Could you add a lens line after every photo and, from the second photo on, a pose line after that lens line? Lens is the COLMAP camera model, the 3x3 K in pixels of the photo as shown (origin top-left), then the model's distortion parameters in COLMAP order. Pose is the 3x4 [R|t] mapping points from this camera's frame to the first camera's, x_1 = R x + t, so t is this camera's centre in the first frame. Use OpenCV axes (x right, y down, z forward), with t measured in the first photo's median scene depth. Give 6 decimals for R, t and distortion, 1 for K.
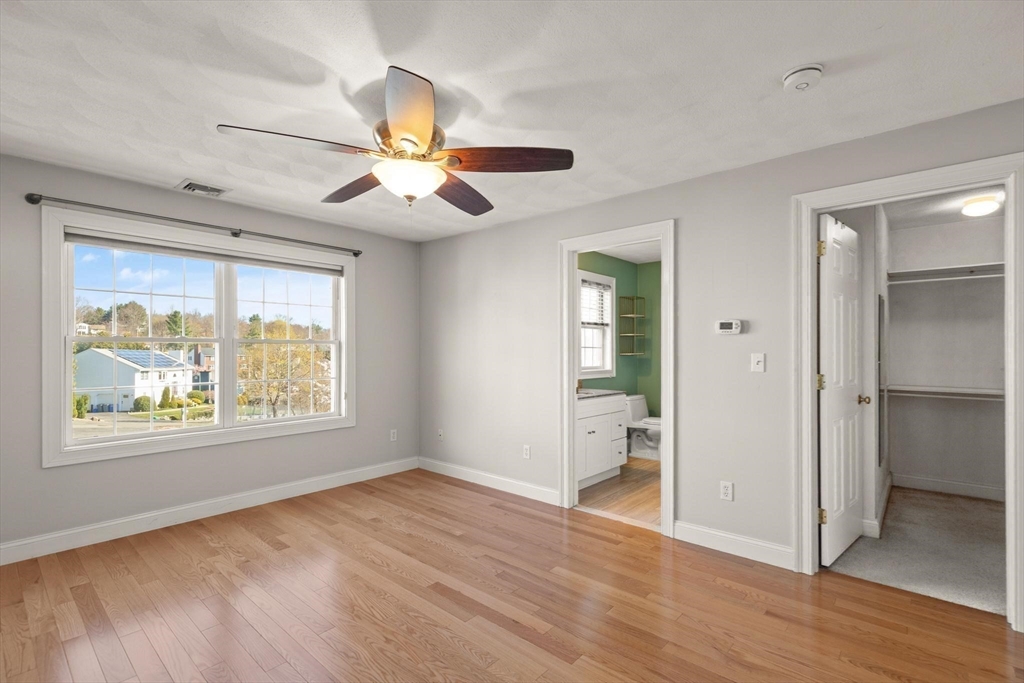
lens RADIAL K [[469.3, 0, 521.9], [0, 469.3, 347.8], [0, 0, 1]] dist [0.011496, -0.003997]
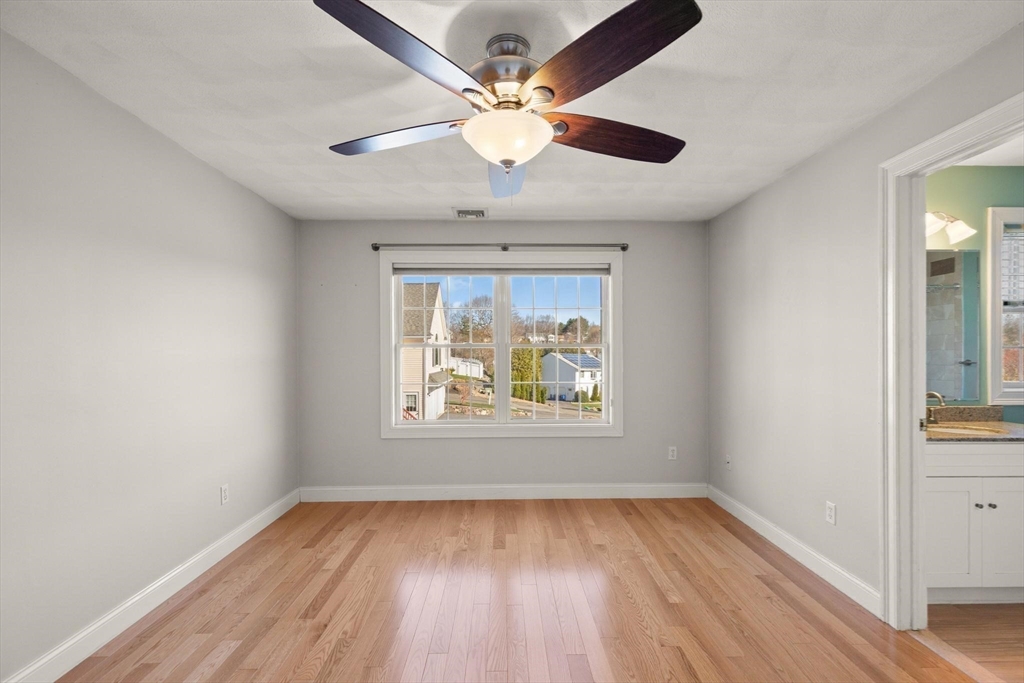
lens RADIAL K [[469.3, 0, 512.3], [0, 469.3, 355.9], [0, 0, 1]] dist [0.011496, -0.003997]
pose [[0.669082, 0.000638, -0.743188, 0.206174], [0.006564, 0.999956, 0.006767, 0.002328], [0.743159, -0.009406, 0.669048, 0.264301]]
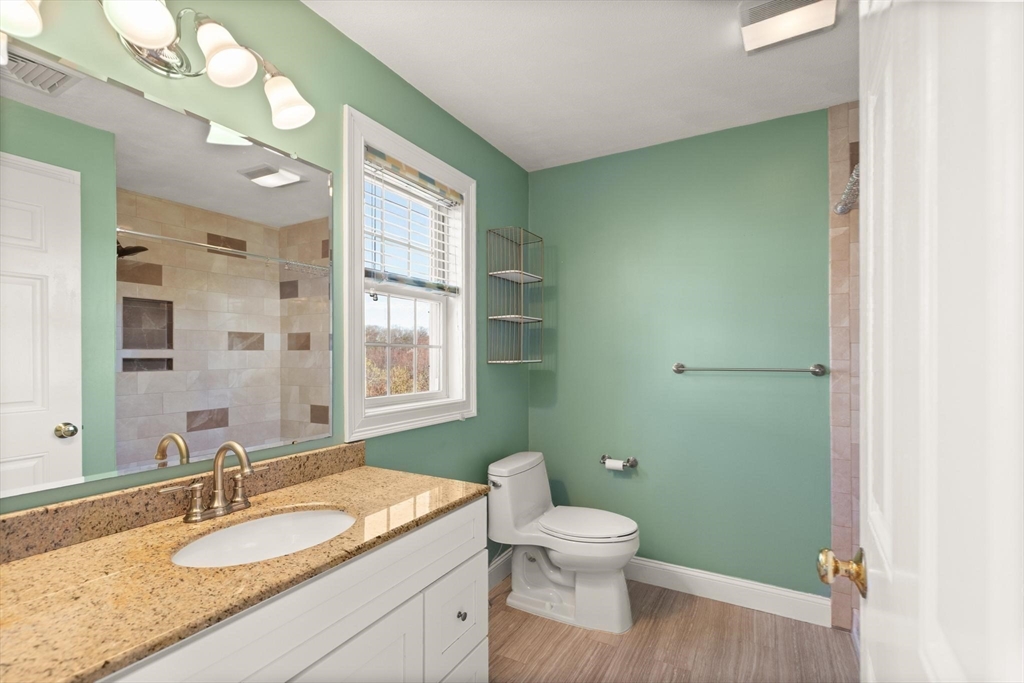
lens RADIAL K [[469.3, 0, 513.0], [0, 469.3, 348.1], [0, 0, 1]] dist [0.011496, -0.003997]
pose [[0.981124, 0.000154, 0.193380, 0.222963], [0.000704, 0.999990, -0.004365, 0.004425], [-0.193379, 0.004419, 0.981114, 0.864146]]
